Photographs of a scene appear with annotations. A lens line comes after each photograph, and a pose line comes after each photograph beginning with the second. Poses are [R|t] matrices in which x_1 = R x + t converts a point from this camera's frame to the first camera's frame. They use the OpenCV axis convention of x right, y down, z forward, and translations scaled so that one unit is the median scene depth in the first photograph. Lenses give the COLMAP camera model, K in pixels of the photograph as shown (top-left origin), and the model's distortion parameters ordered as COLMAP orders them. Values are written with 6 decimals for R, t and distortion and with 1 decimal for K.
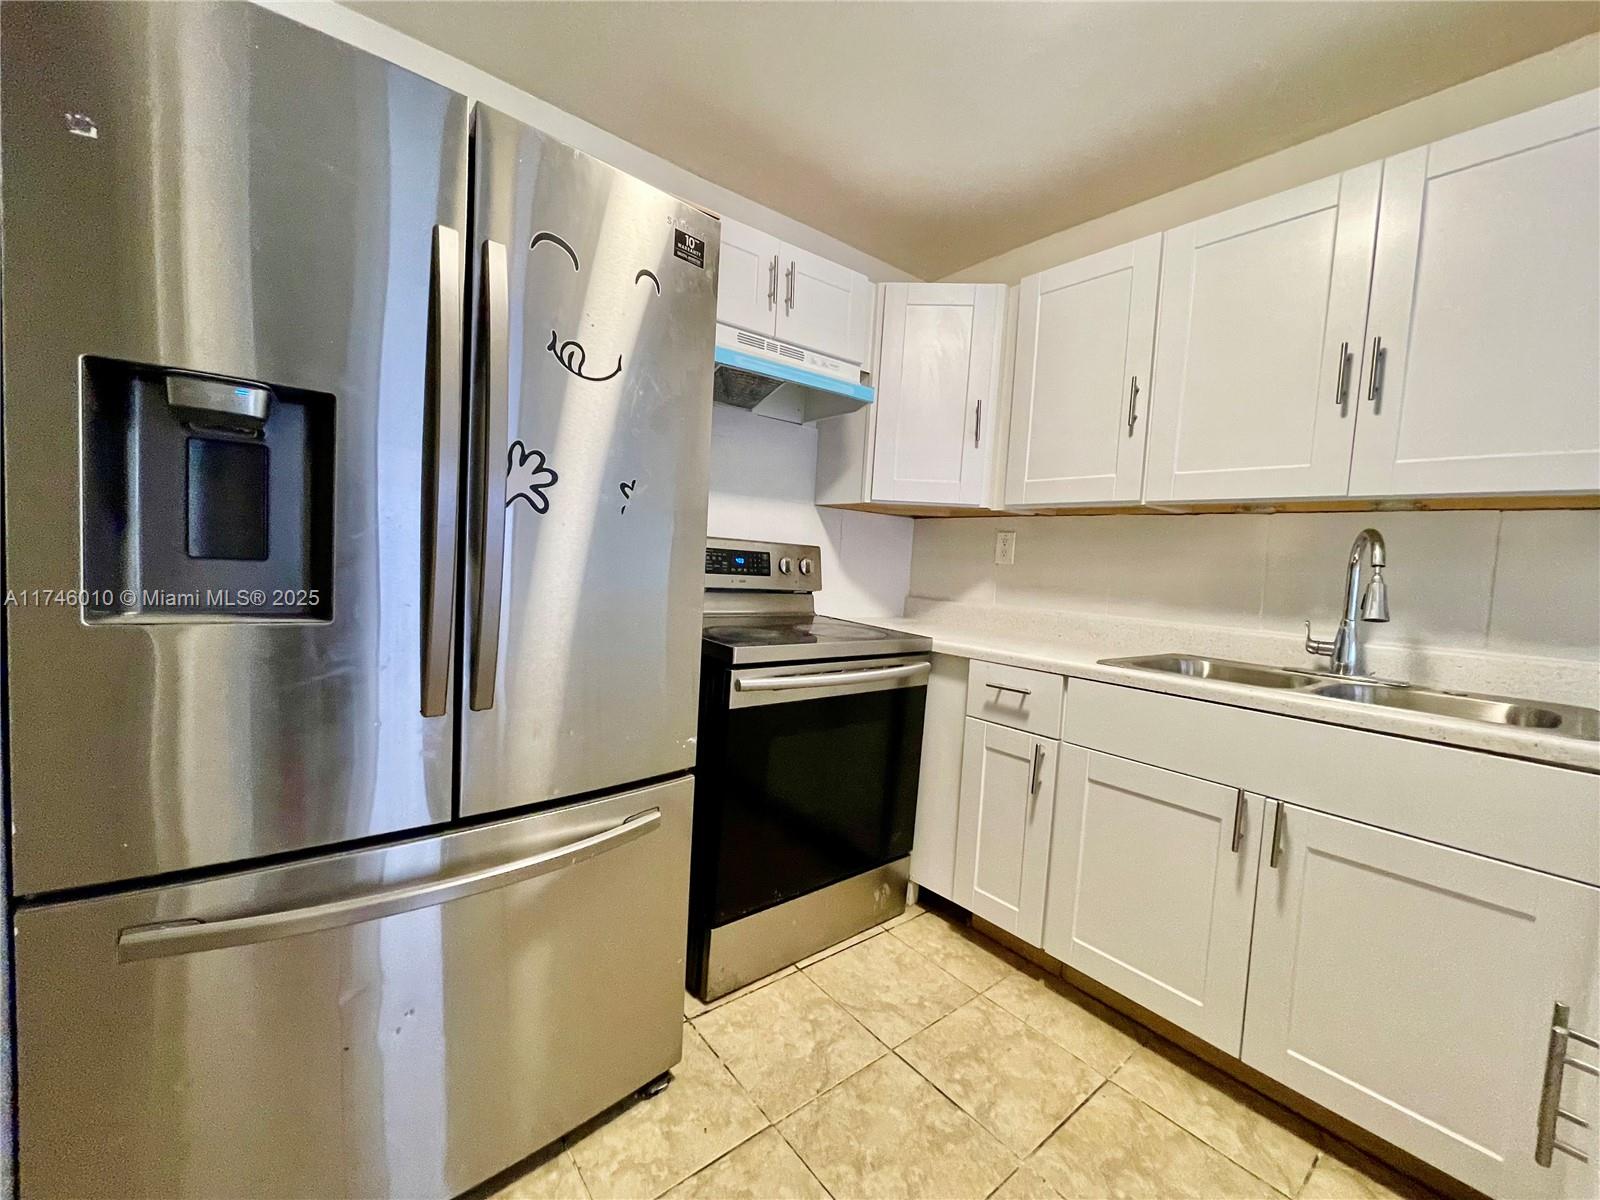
lens RADIAL K [[645.7, 0, 799.5], [0, 645.7, 593.9], [0, 0, 1]] dist [-0.001457, -0.000053]
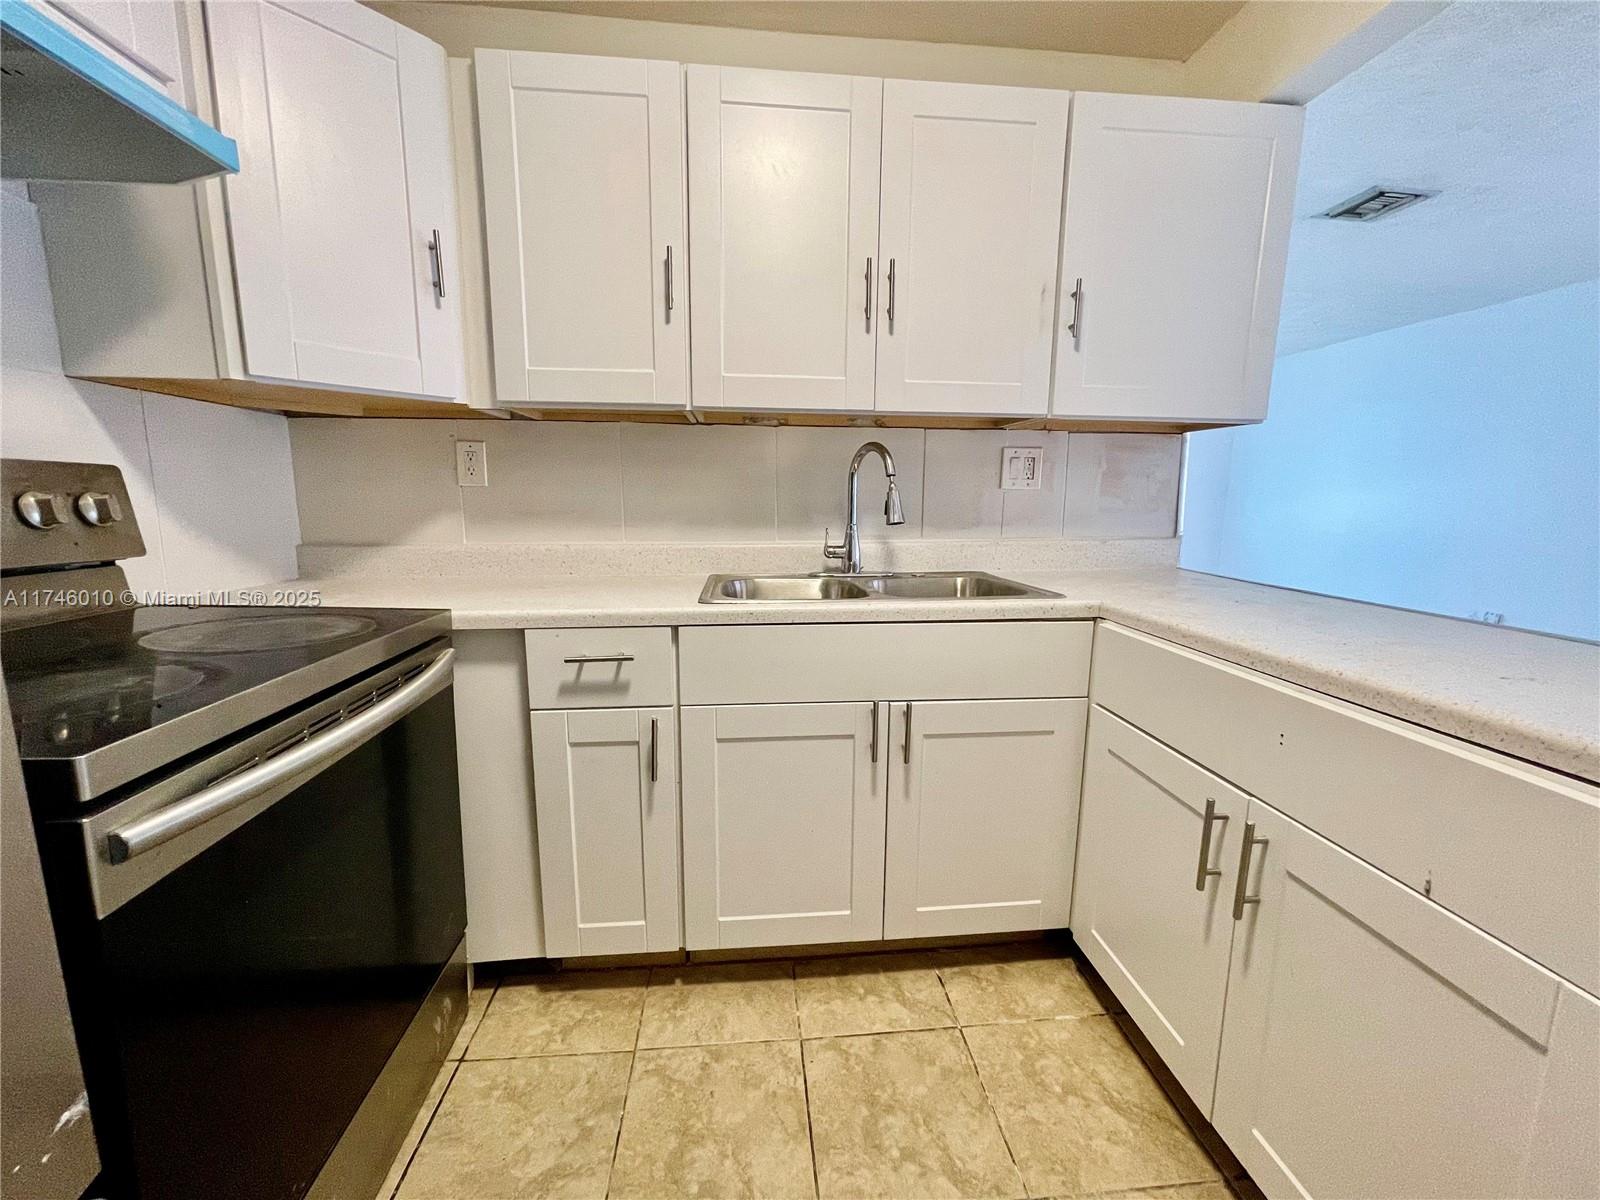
lens RADIAL K [[645.7, 0, 811.3], [0, 645.7, 599.6], [0, 0, 1]] dist [-0.001457, -0.000053]
pose [[0.550229, -0.183669, 0.814564, -0.130165], [0.070159, 0.982229, 0.174083, -0.030543], [-0.832061, -0.038637, 0.553336, 0.404167]]
